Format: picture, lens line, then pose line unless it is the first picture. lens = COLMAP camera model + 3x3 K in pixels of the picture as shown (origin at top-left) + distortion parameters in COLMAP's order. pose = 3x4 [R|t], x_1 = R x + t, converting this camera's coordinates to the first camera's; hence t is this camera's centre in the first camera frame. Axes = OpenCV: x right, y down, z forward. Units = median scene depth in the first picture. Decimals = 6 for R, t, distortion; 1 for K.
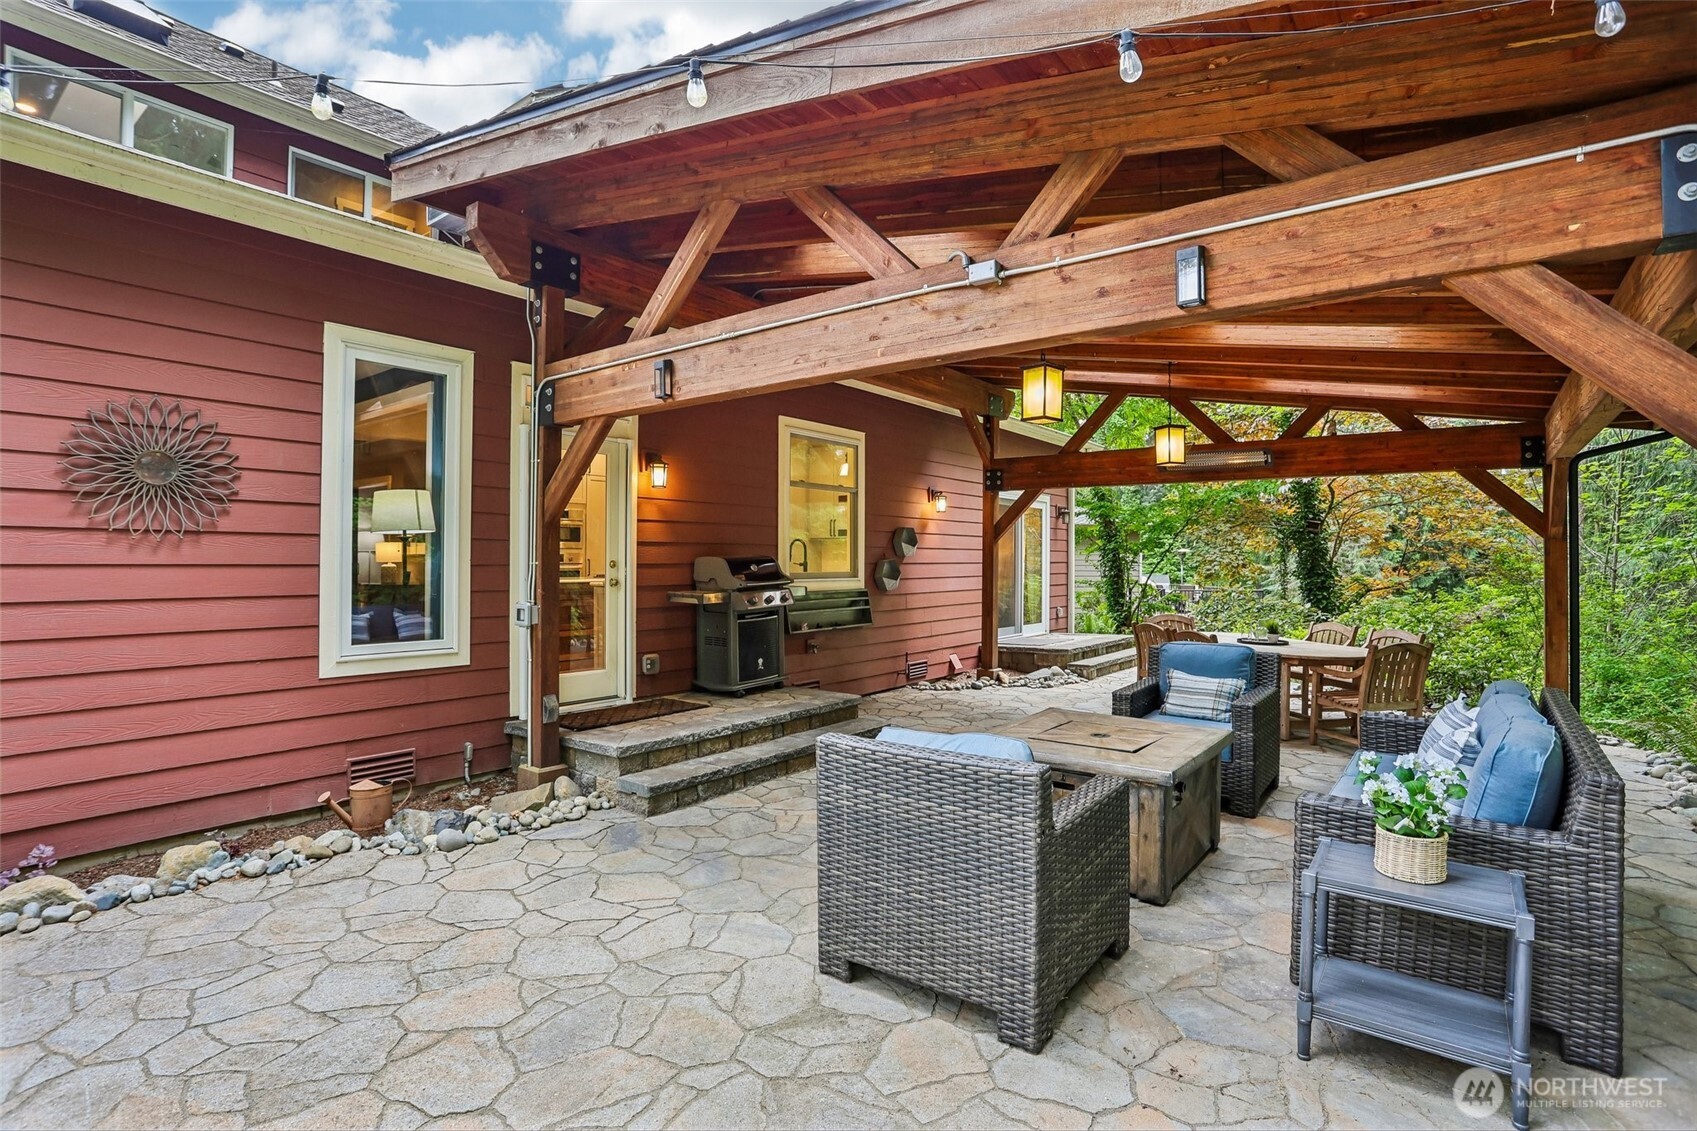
lens RADIAL K [[827.1, 0, 836.8], [0, 827.1, 548.8], [0, 0, 1]] dist [-0.051777, 0.028465]
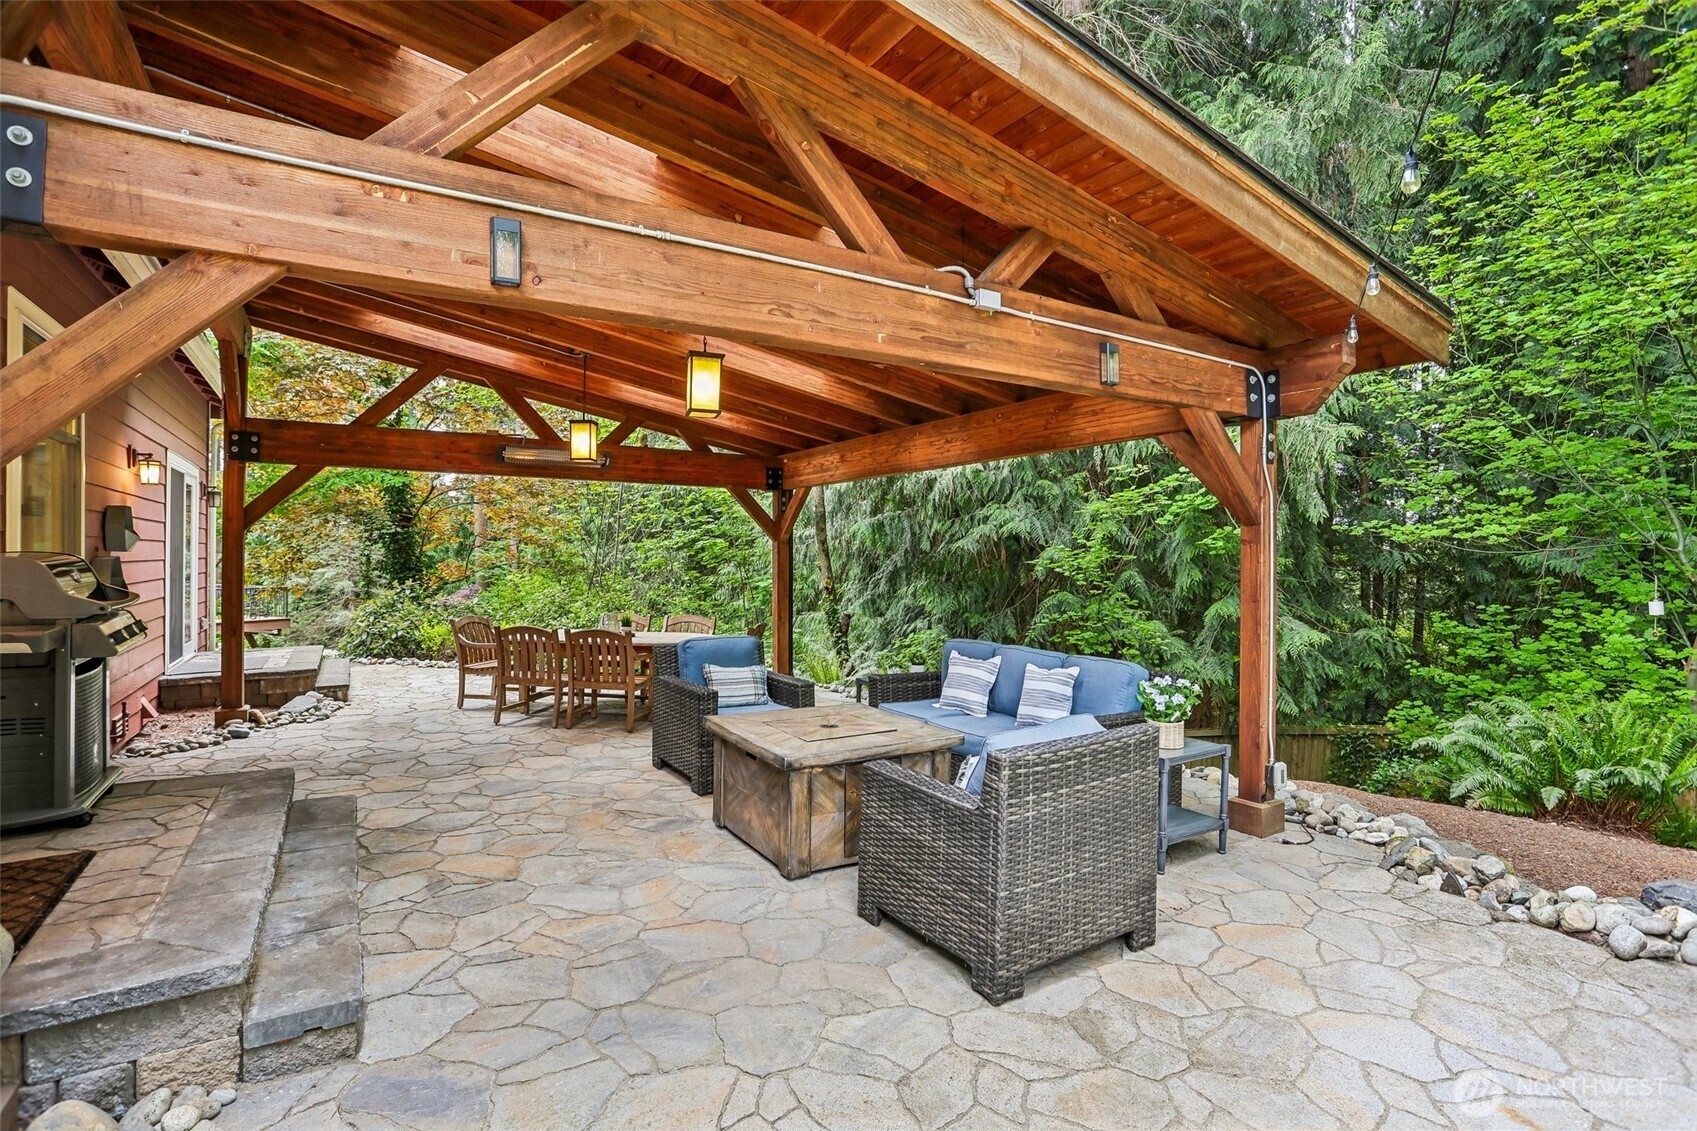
lens RADIAL K [[827.1, 0, 836.8], [0, 827.1, 548.8], [0, 0, 1]] dist [-0.051777, 0.028465]
pose [[0.344332, 0.003735, 0.938840, -0.443570], [-0.014968, 0.999887, 0.001512, -0.003017], [-0.938729, -0.014573, 0.344349, 0.393371]]
